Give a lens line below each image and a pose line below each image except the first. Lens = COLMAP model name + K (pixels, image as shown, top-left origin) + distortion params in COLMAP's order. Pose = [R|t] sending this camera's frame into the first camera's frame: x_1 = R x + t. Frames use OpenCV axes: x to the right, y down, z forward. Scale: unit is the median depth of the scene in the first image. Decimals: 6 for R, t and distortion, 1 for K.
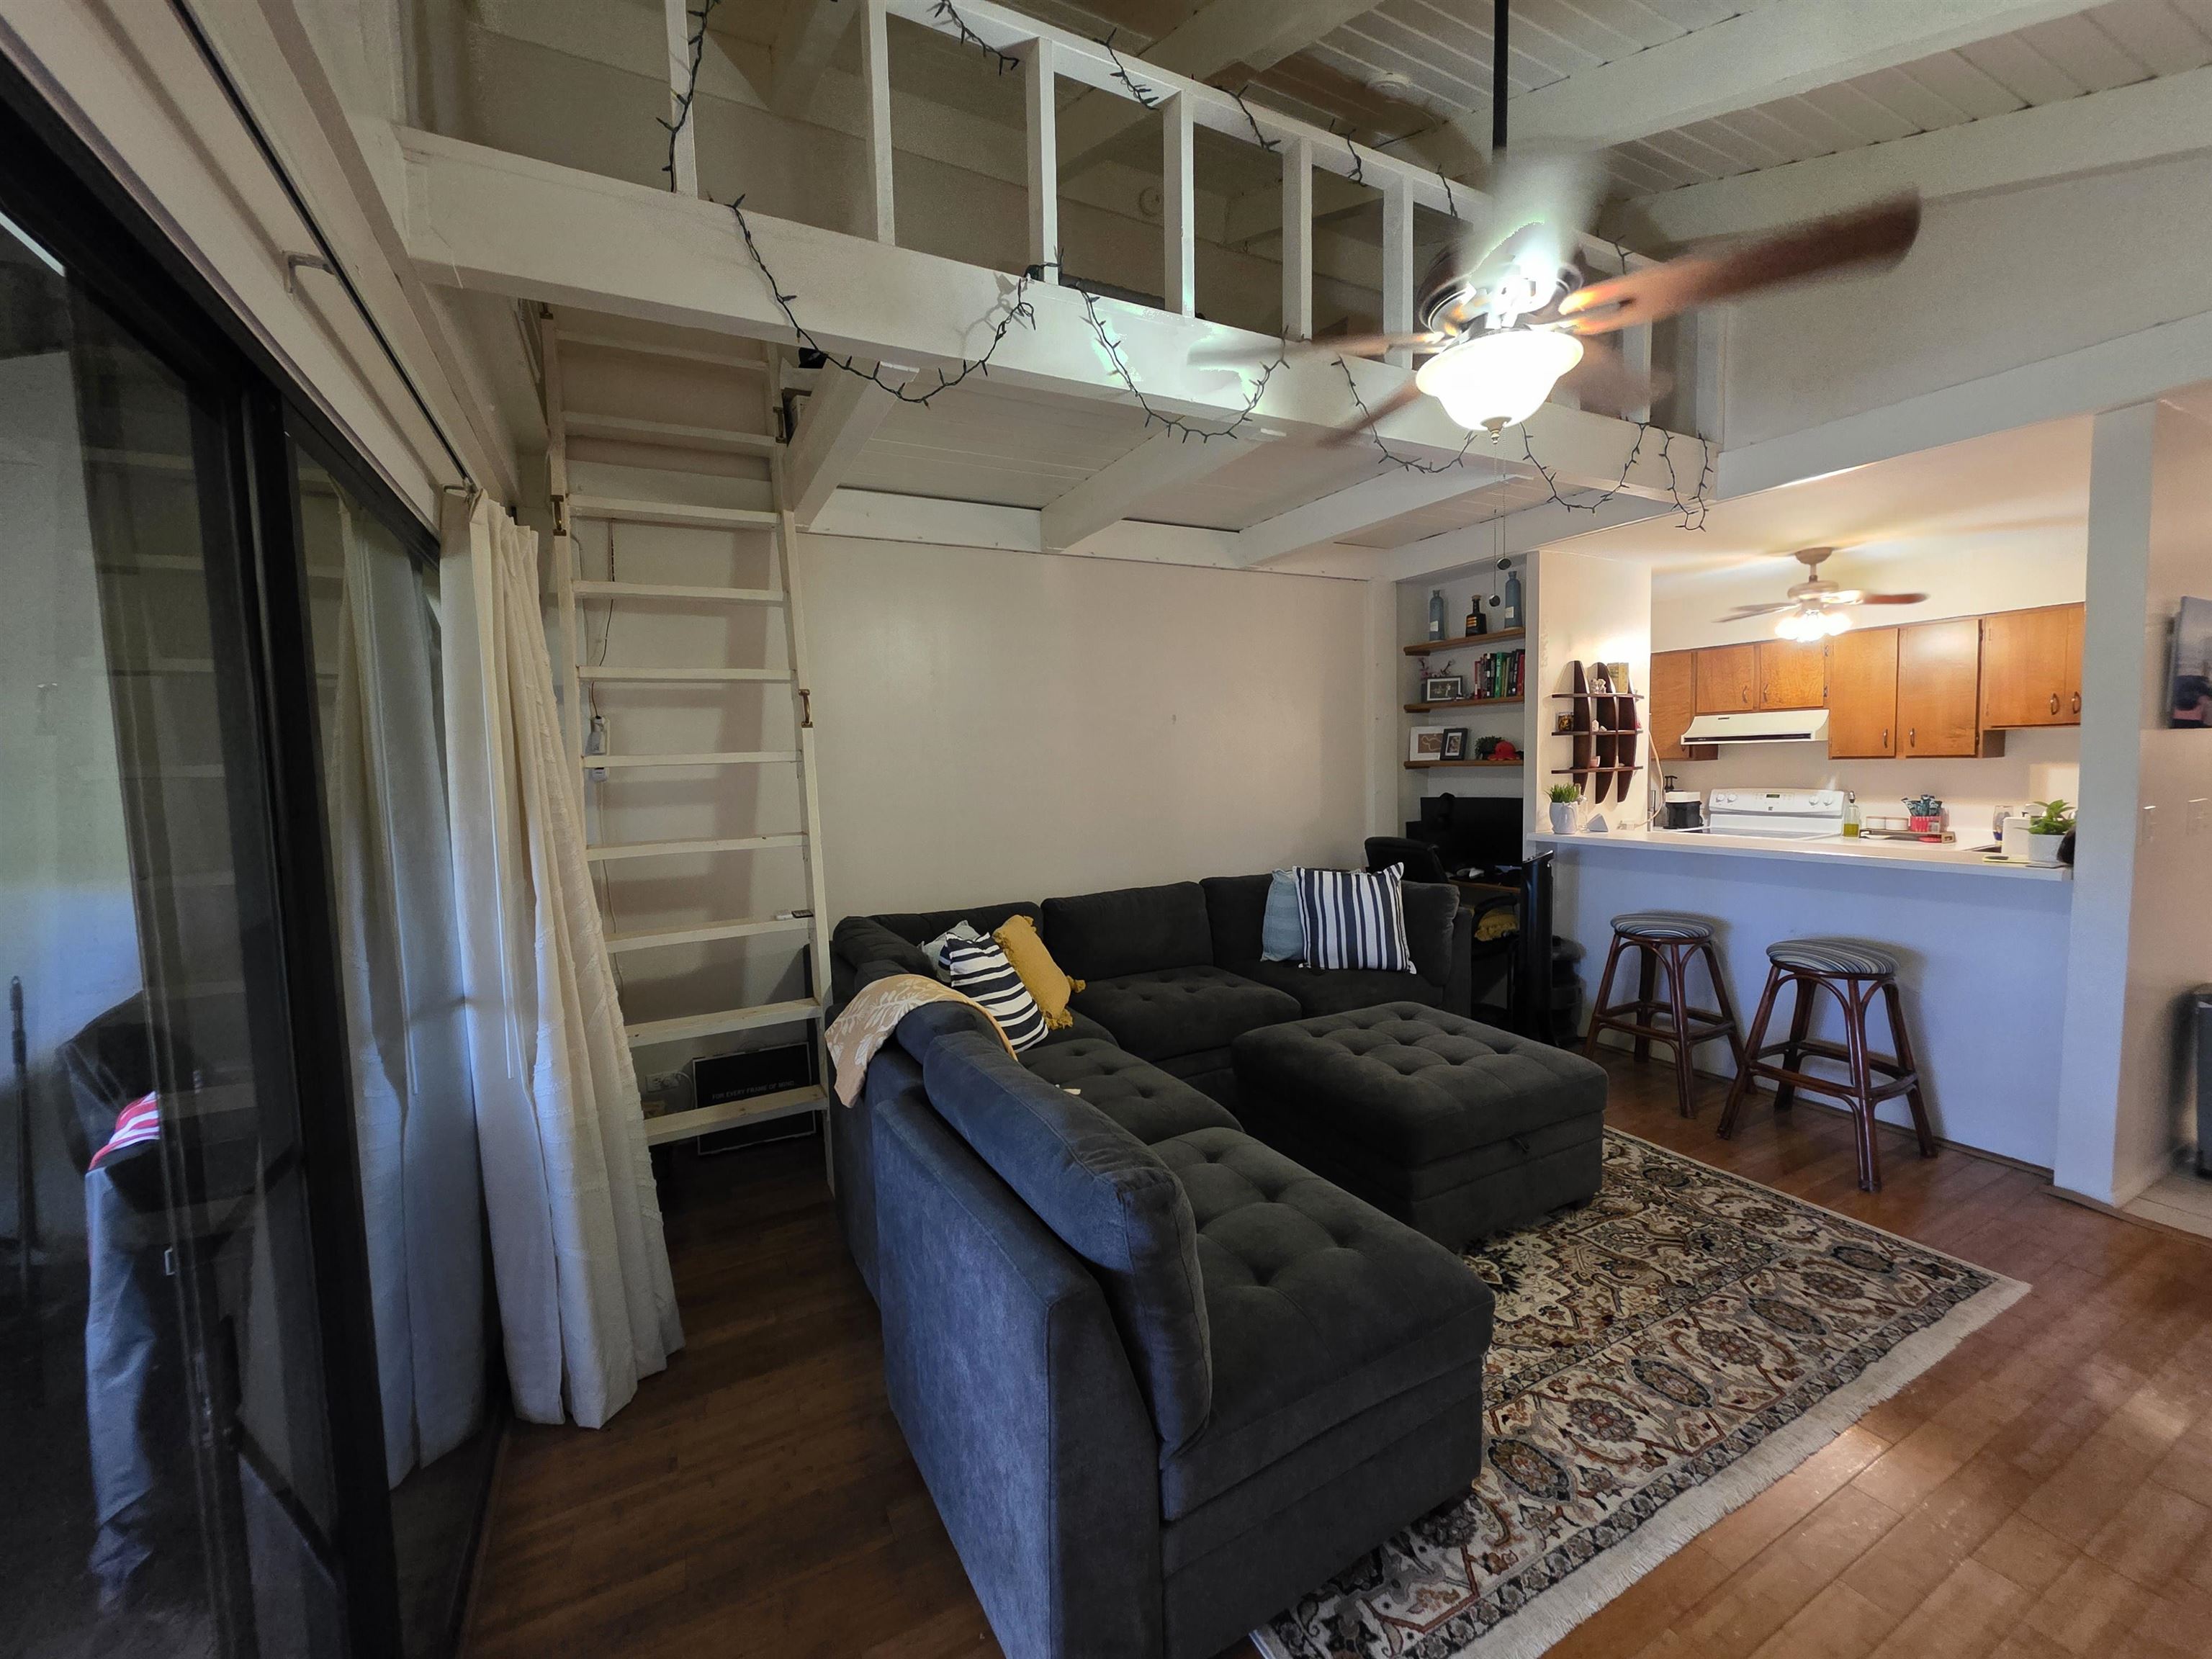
lens RADIAL K [[880.3, 0, 1099.5], [0, 880.3, 818.5], [0, 0, 1]] dist [0.001643, 0.000294]
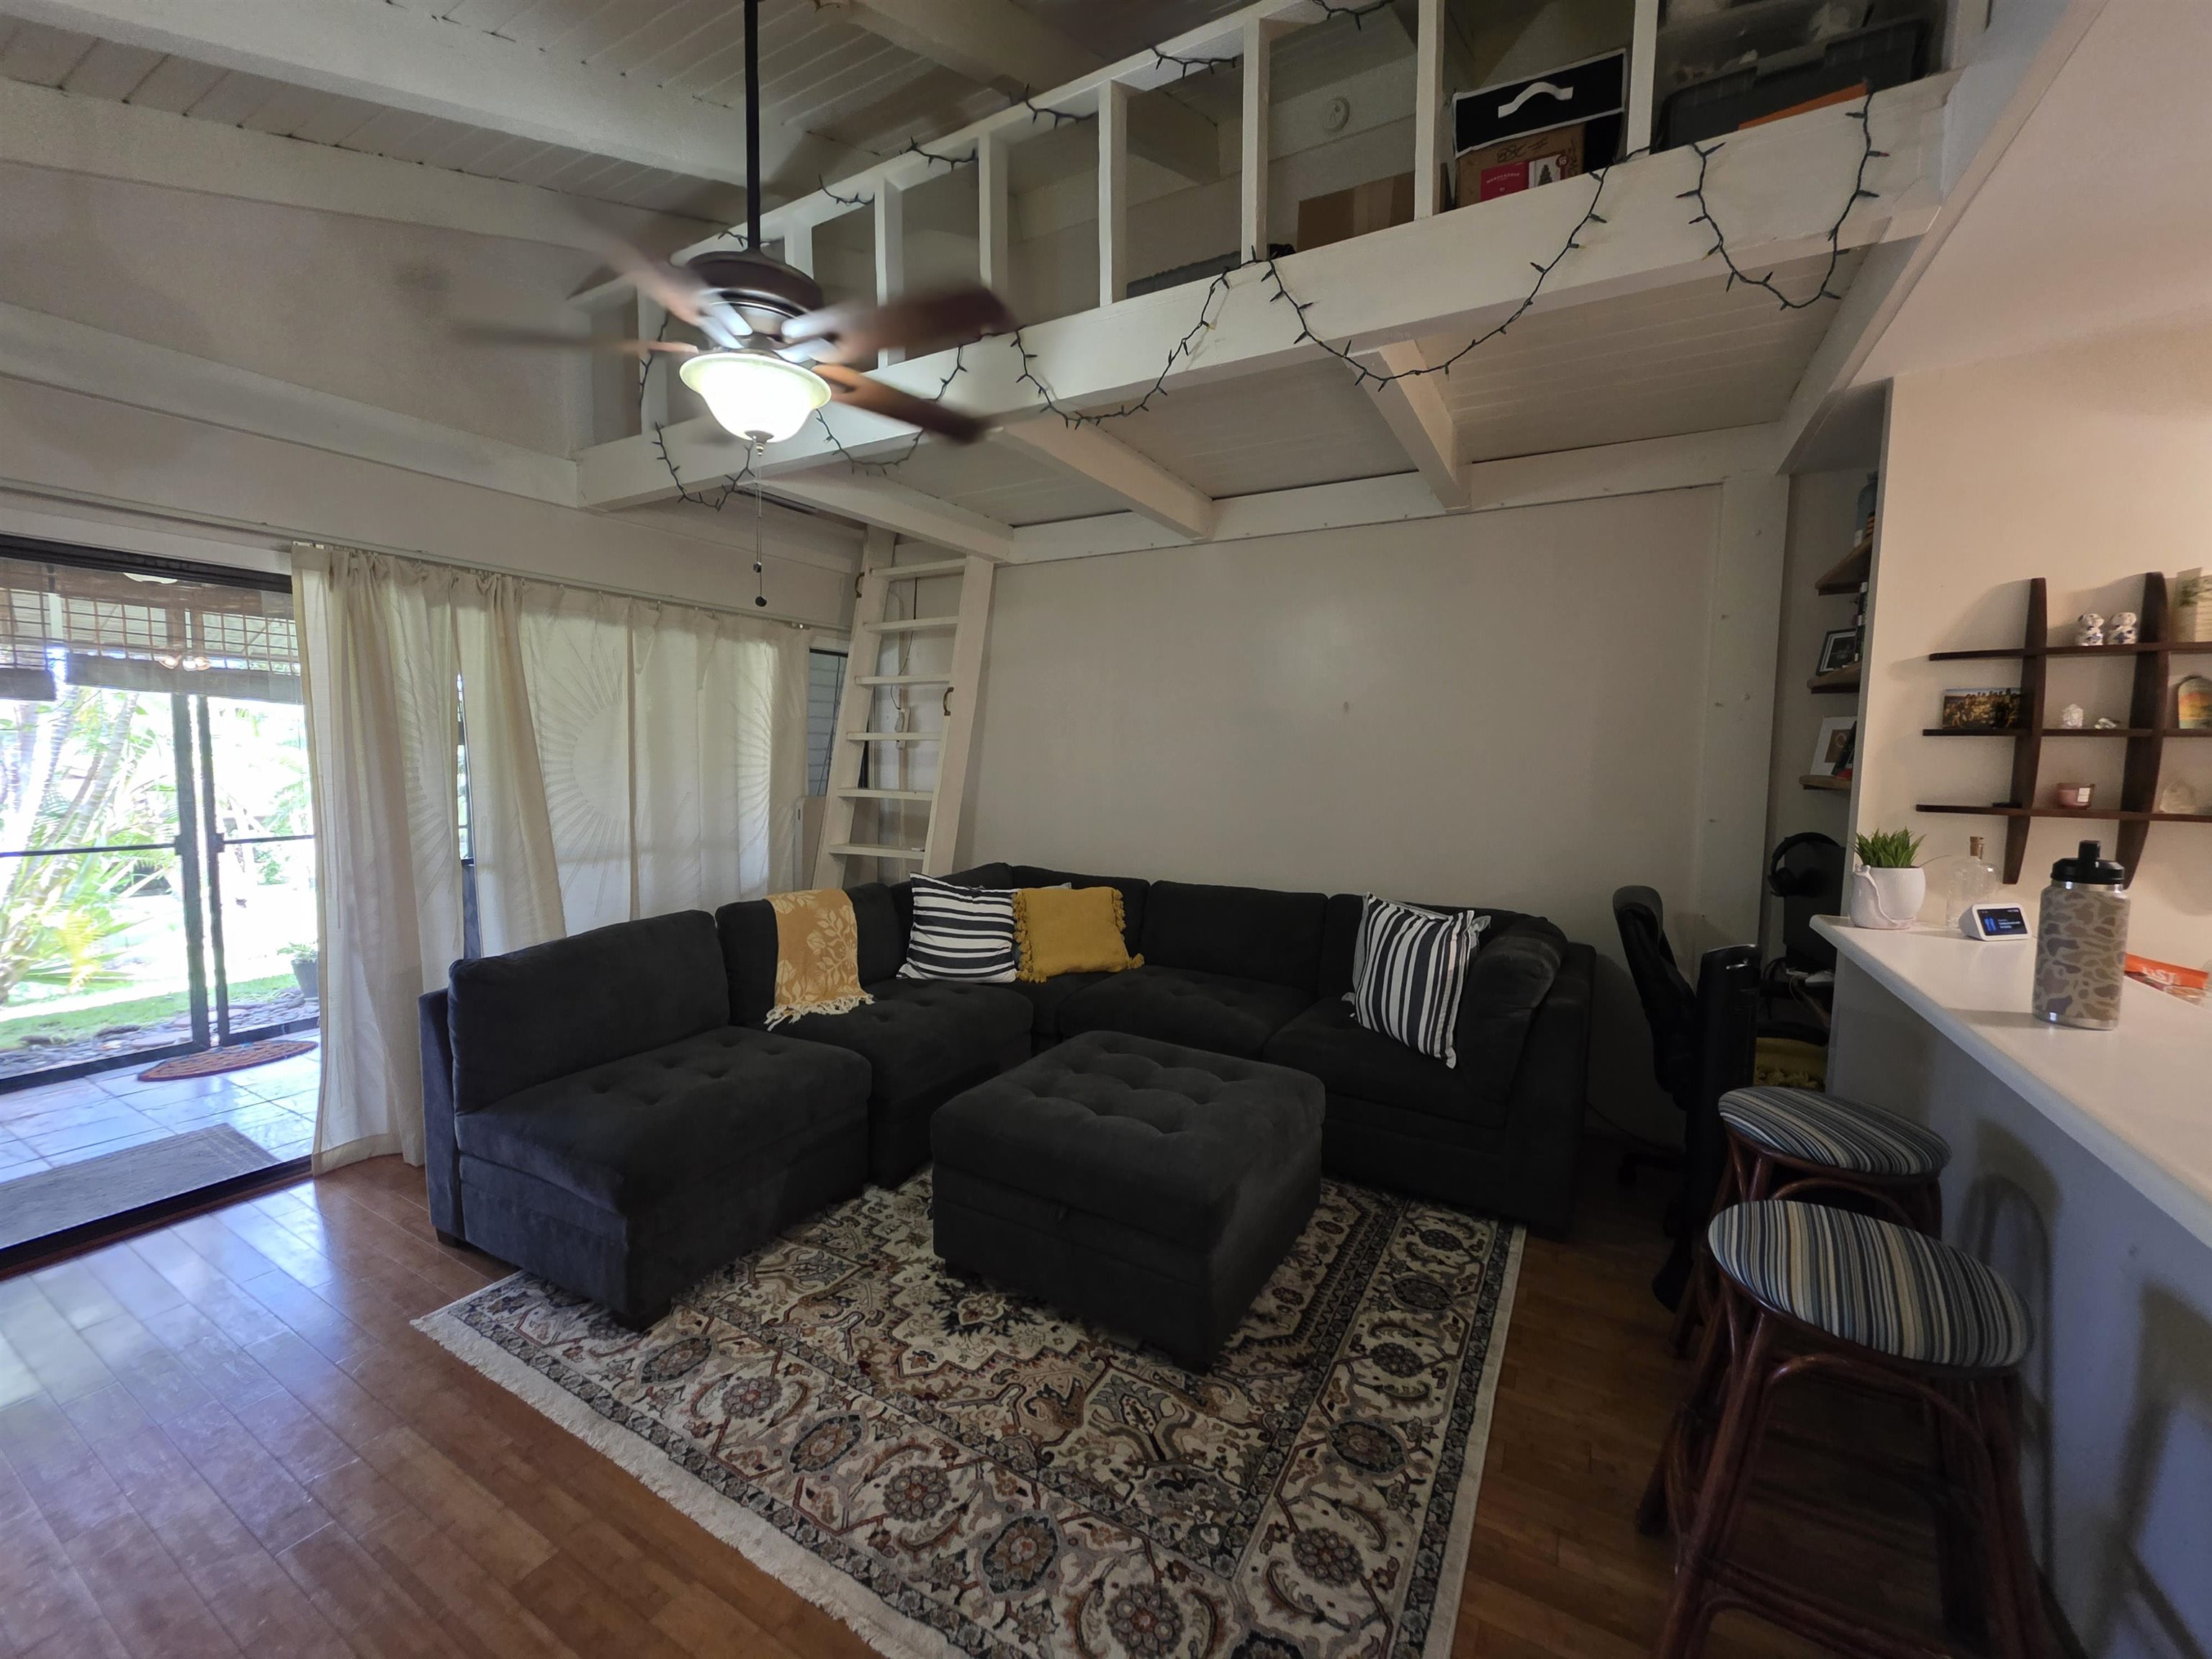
lens RADIAL K [[880.3, 0, 1099.5], [0, 880.3, 818.5], [0, 0, 1]] dist [0.001643, 0.000294]
pose [[0.539968, 0.100782, -0.835630, 1.173911], [-0.088653, 0.994093, 0.062607, -0.062664], [0.837004, 0.040276, 0.545713, 0.562031]]
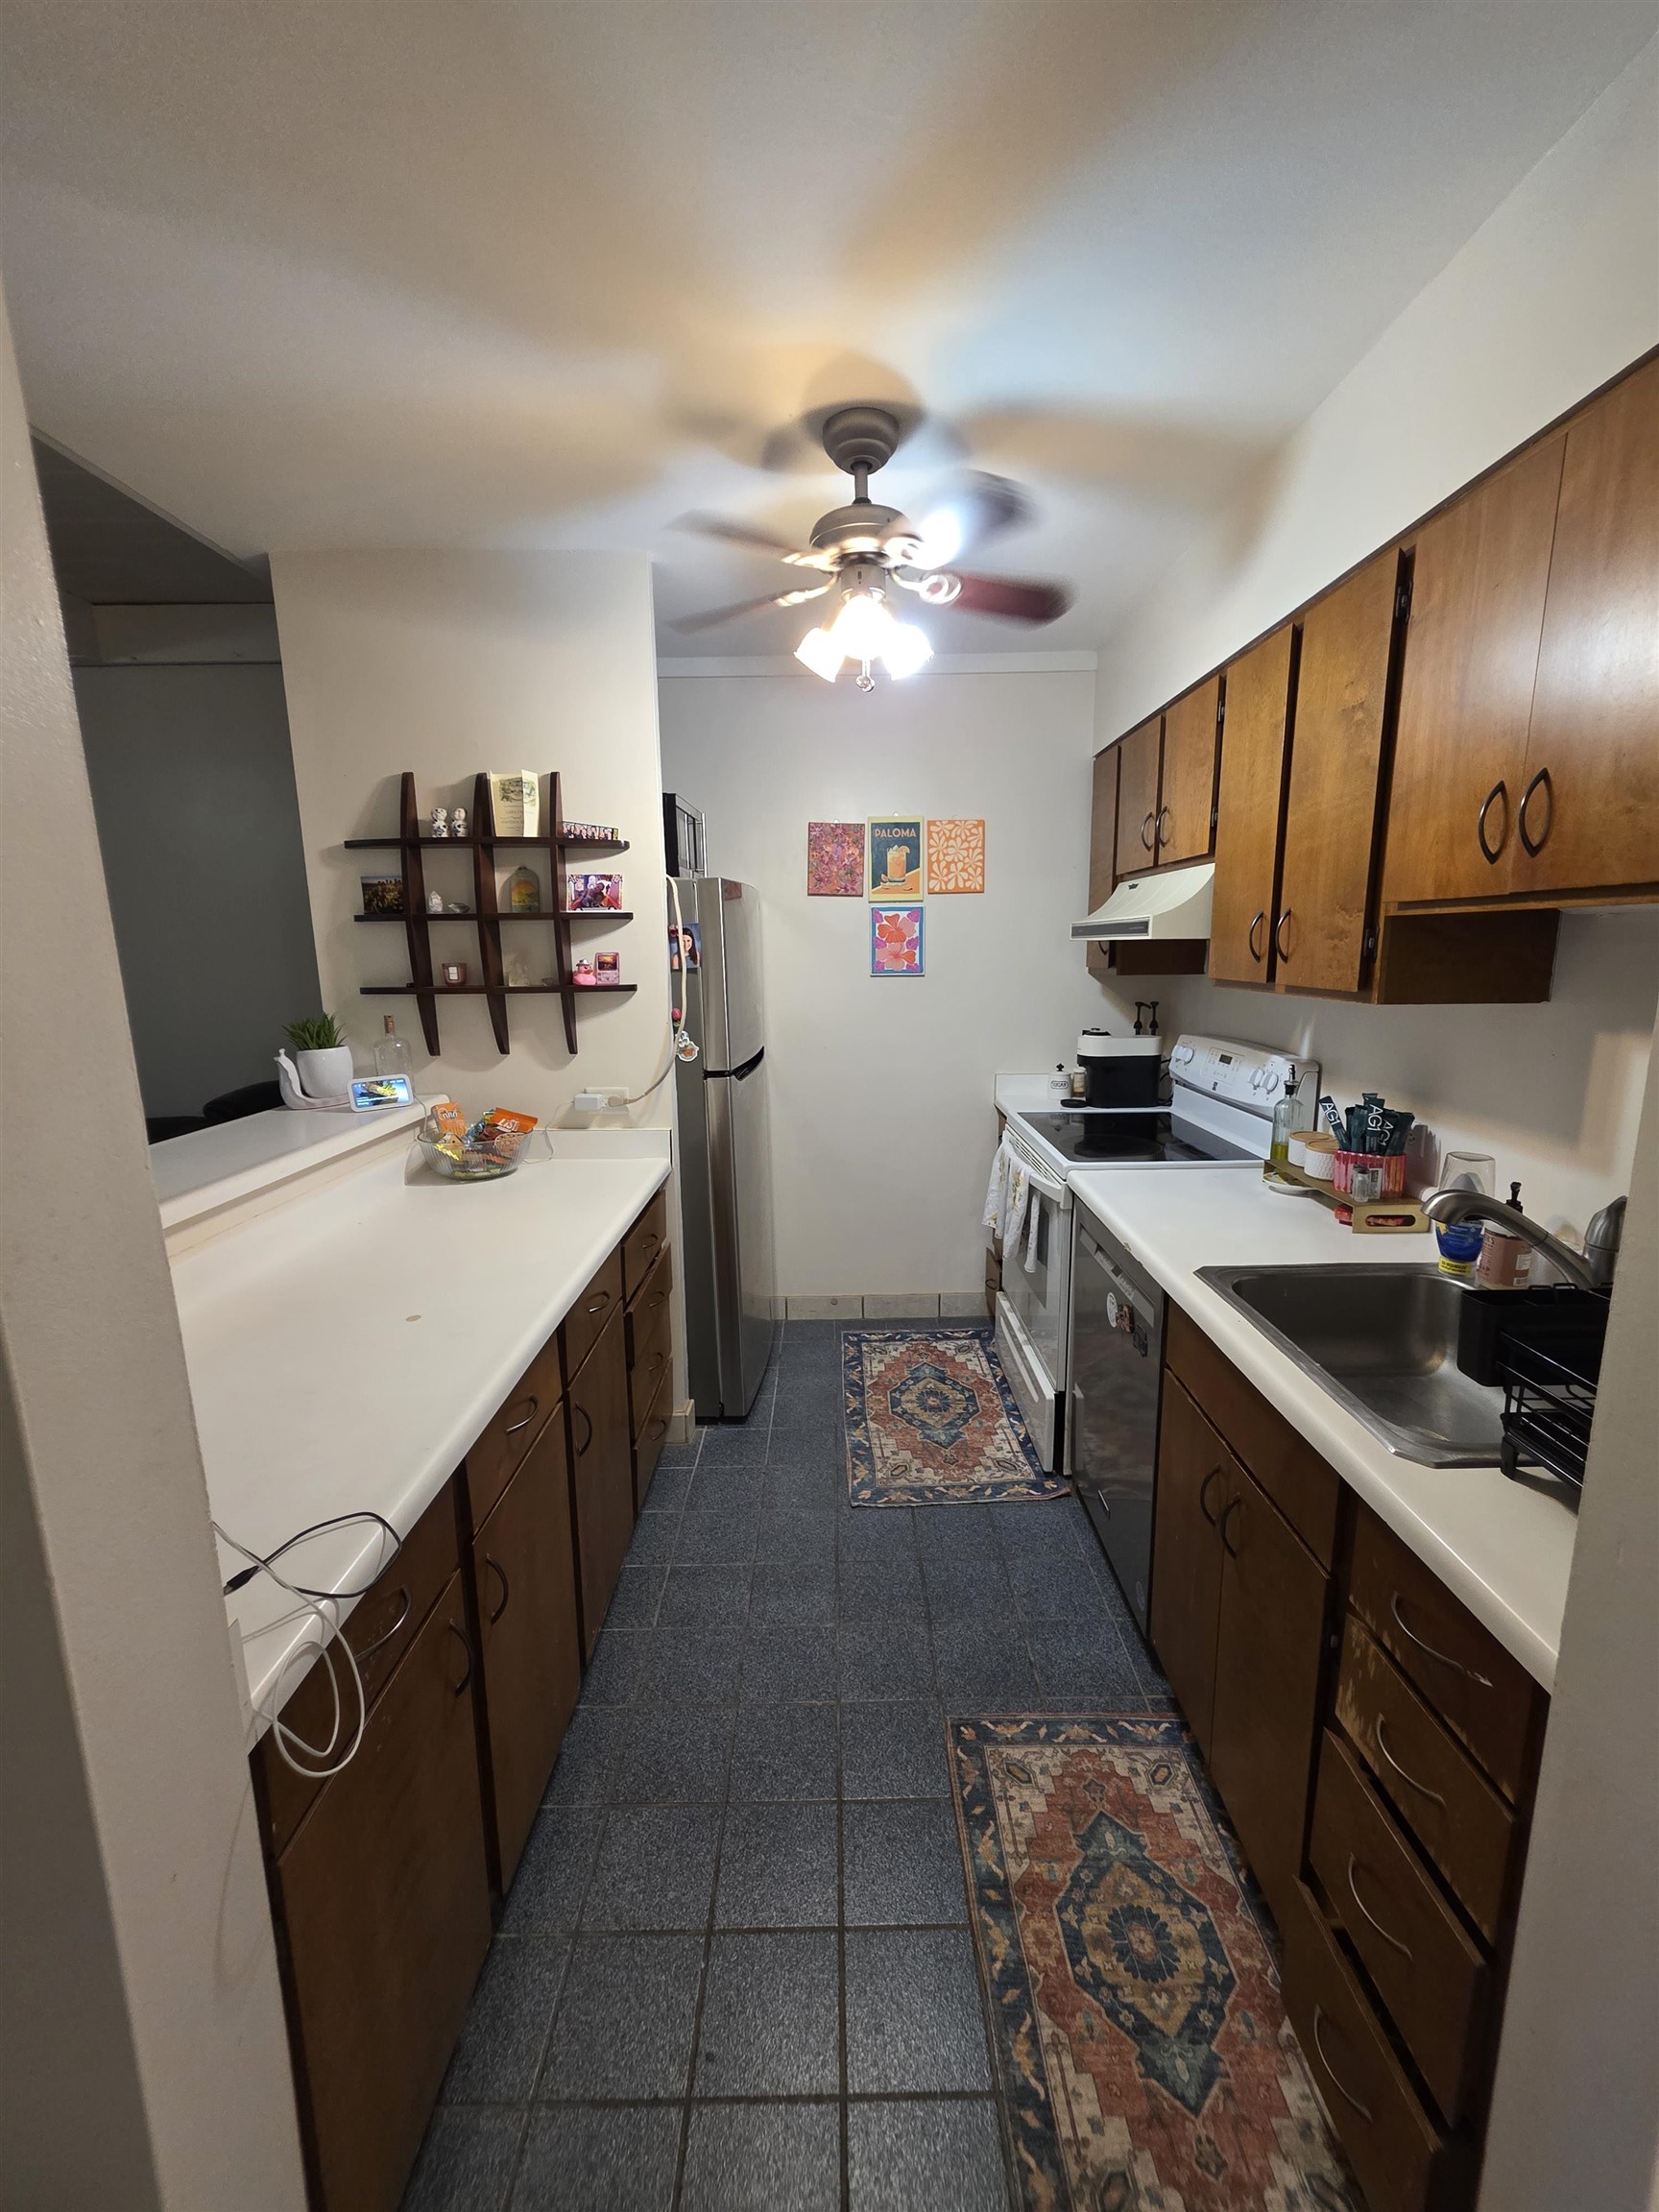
lens RADIAL K [[880.3, 0, 829.5], [0, 880.3, 1106.0], [0, 0, 1]] dist [0.001643, 0.000294]
pose [[0.891556, 0.102387, -0.441185, 1.735160], [-0.046946, 0.989756, 0.134827, -0.118225], [0.450470, -0.099494, 0.887230, 1.104708]]
